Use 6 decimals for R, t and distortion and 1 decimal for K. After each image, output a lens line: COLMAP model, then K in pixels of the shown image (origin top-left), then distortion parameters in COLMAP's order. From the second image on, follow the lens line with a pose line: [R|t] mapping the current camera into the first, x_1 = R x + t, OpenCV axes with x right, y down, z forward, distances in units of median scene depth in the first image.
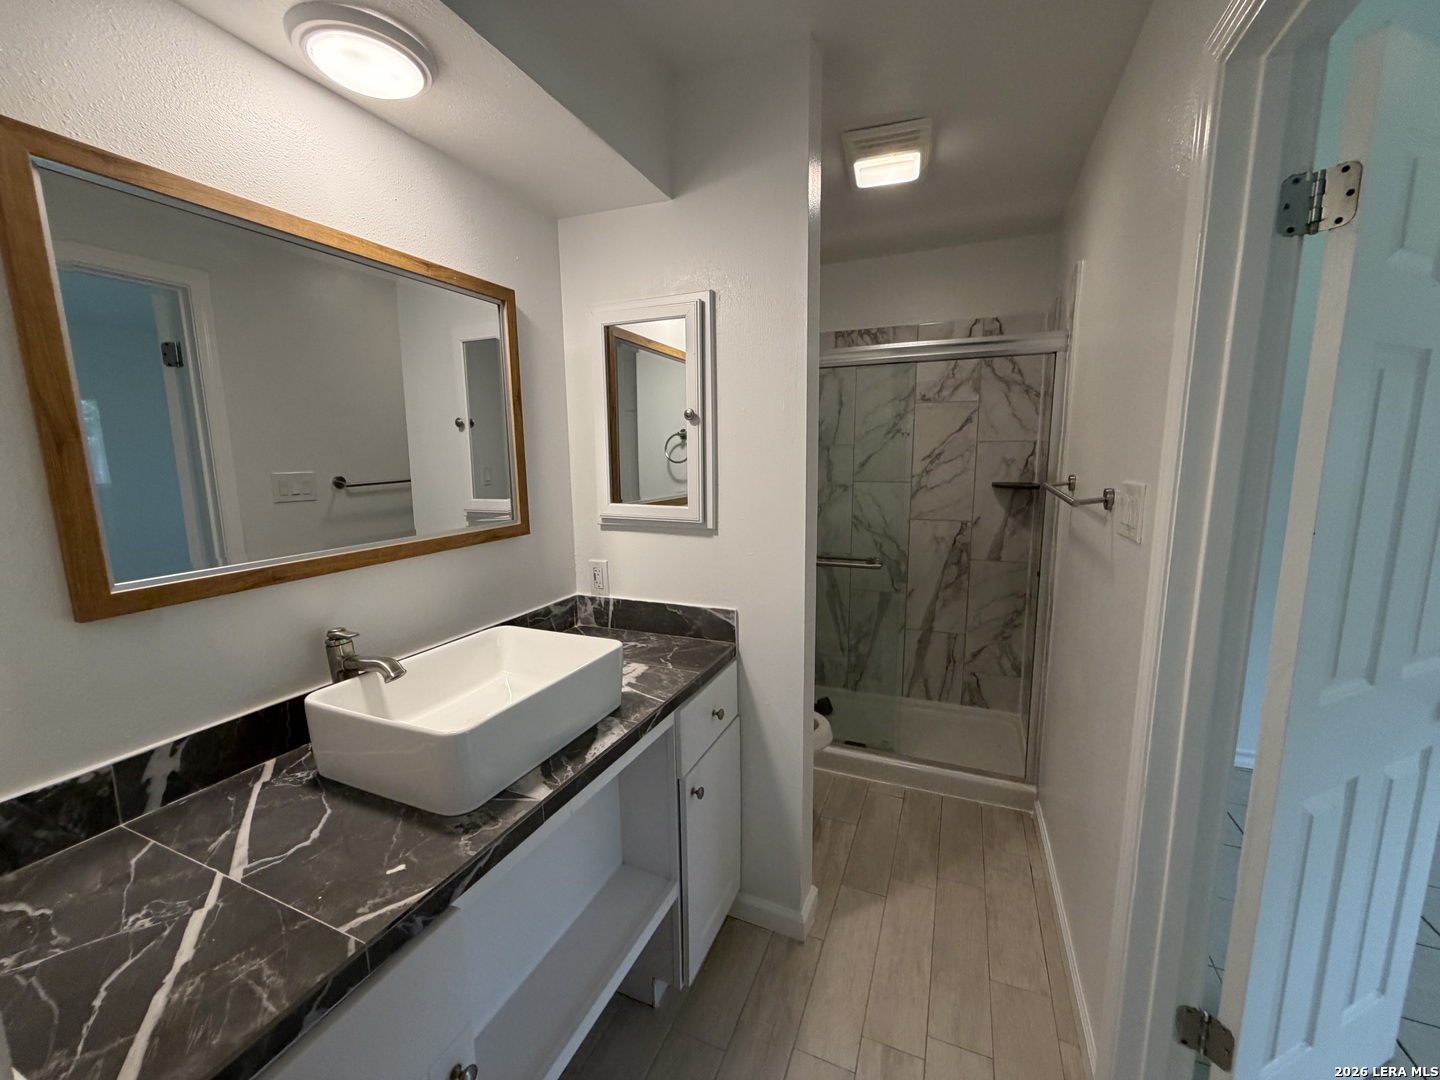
lens RADIAL K [[574.2, 0, 716.7], [0, 574.2, 539.6], [0, 0, 1]] dist [0.001955, -0.000404]
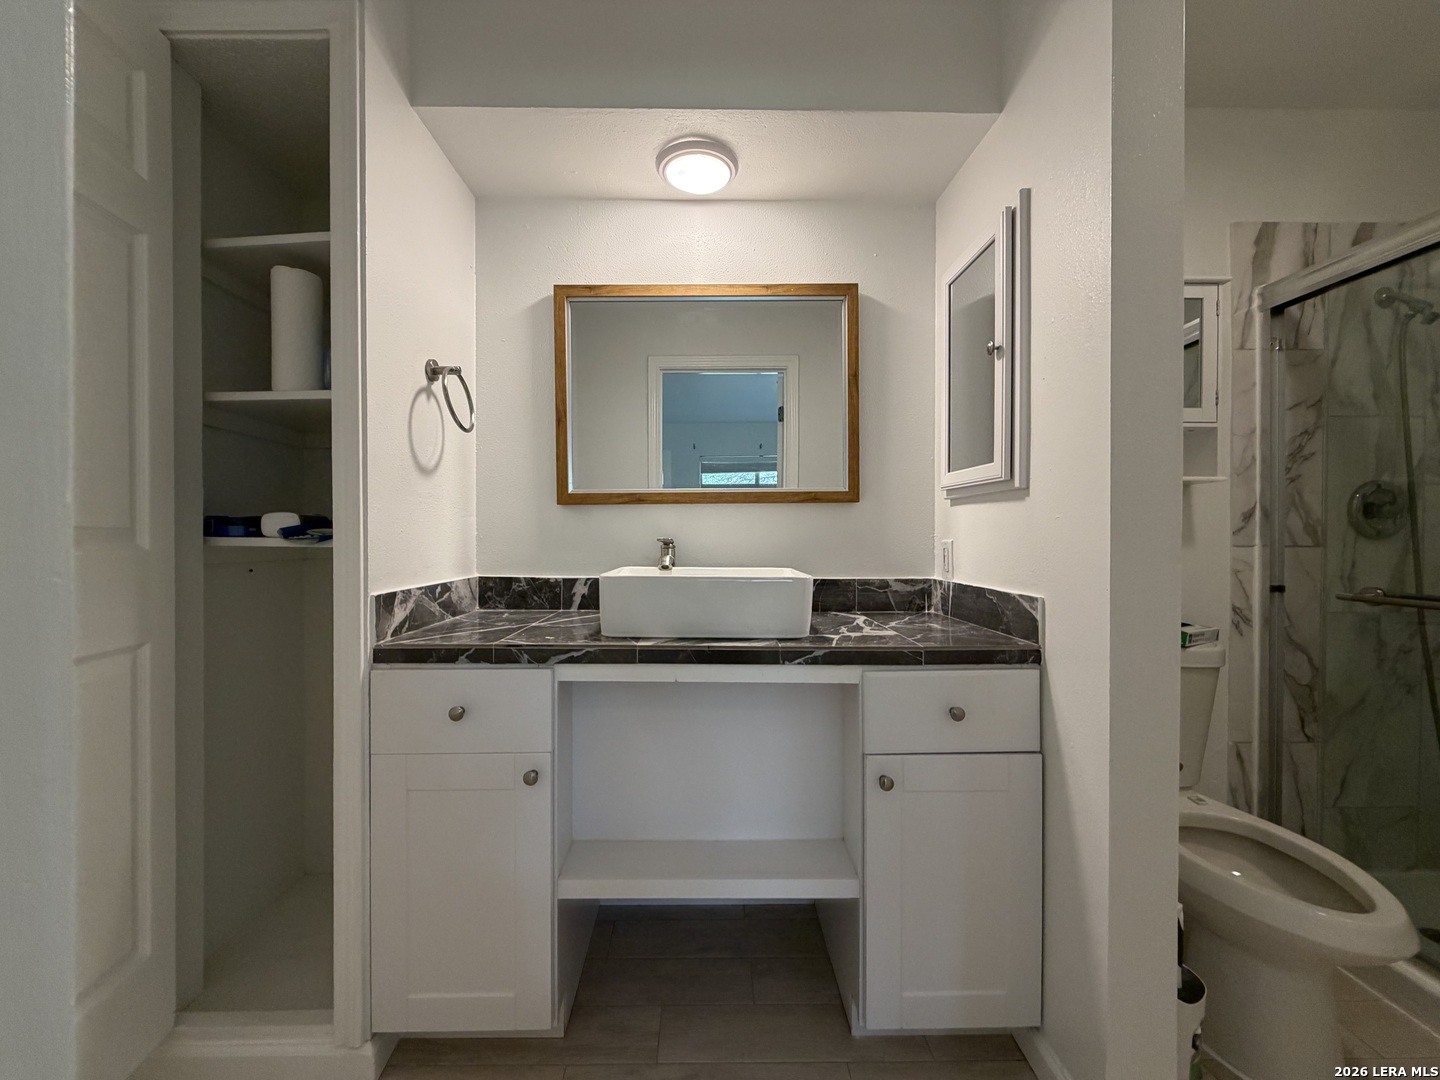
lens RADIAL K [[574.2, 0, 714.2], [0, 574.2, 538.4], [0, 0, 1]] dist [0.001955, -0.000404]
pose [[0.410303, 0.016239, -0.911804, 0.526091], [-0.138083, 0.989420, -0.044515, 0.139421], [0.901434, 0.144170, 0.408205, 0.330465]]
